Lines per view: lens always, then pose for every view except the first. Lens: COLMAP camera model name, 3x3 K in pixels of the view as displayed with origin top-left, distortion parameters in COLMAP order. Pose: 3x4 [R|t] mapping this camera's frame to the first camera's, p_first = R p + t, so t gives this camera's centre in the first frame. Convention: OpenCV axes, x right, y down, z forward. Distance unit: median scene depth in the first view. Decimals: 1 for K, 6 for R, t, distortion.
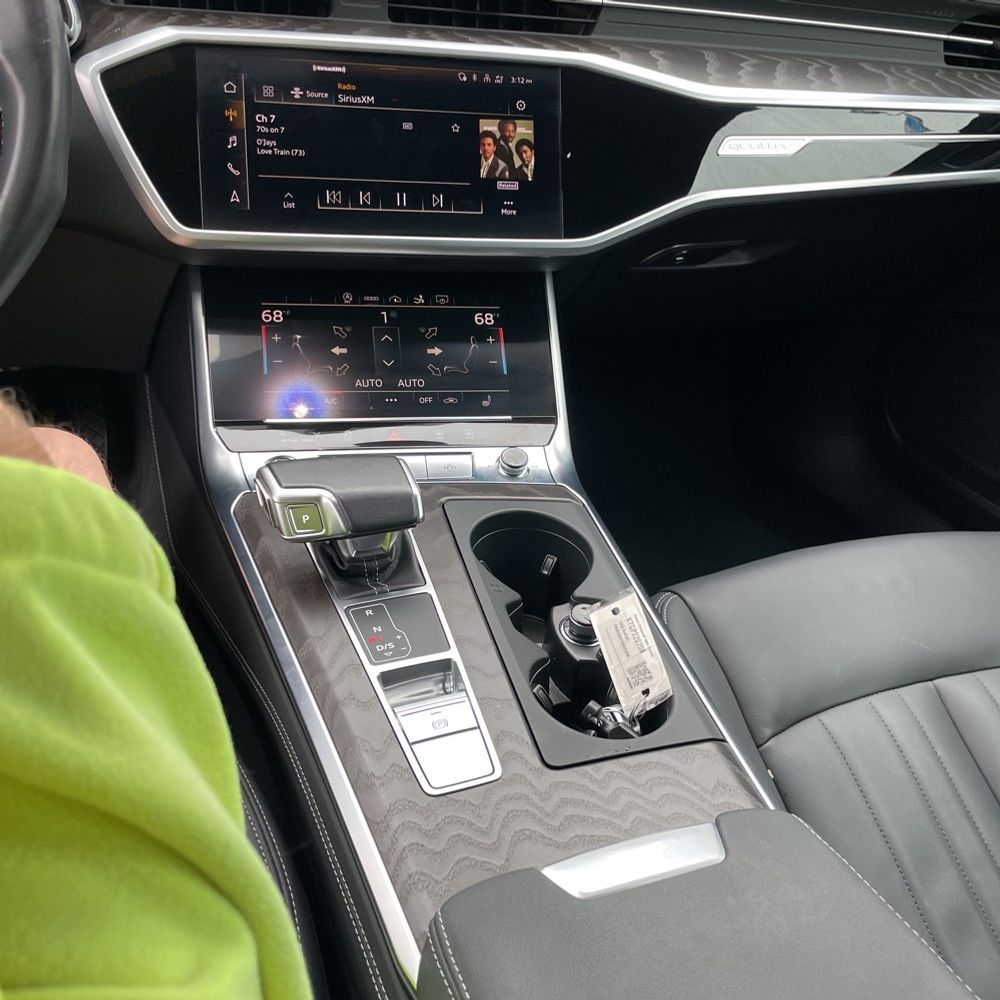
lens RADIAL K [[911.1, 0, 483.6], [0, 911.1, 490.5], [0, 0, 1]] dist [0.064865, -0.091473]
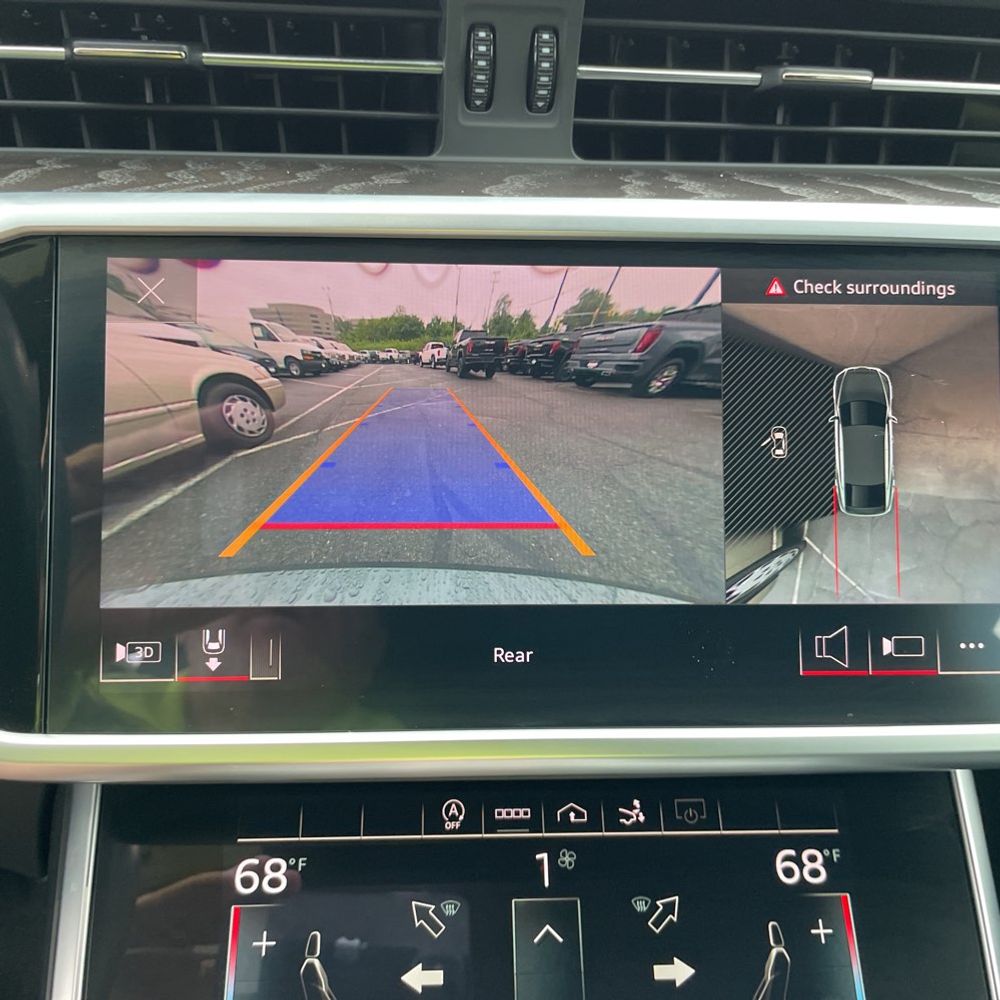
lens RADIAL K [[908.5, 0, 500.0], [0, 908.5, 500.0], [0, 0, 1]] dist [0.049206, -0.067661]
pose [[0.987128, 0.012693, -0.159425, -0.067843], [-0.031335, 0.992874, -0.114972, -0.305418], [0.156830, 0.118488, 0.980492, 0.604497]]
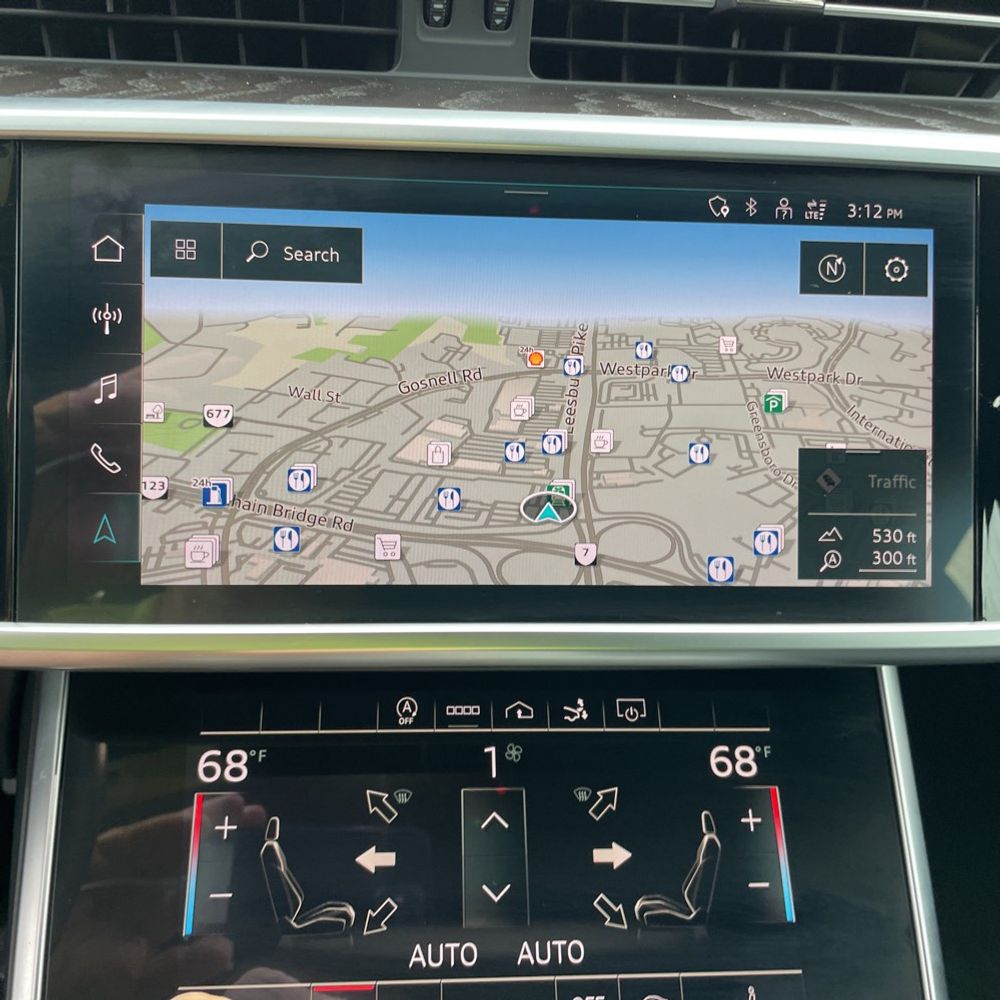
lens RADIAL K [[911.1, 0, 483.6], [0, 911.1, 490.5], [0, 0, 1]] dist [0.064865, -0.091473]
pose [[0.989663, 0.031324, -0.139952, -0.058925], [-0.041068, 0.996888, -0.067288, -0.288375], [0.137409, 0.072340, 0.987869, 0.589793]]
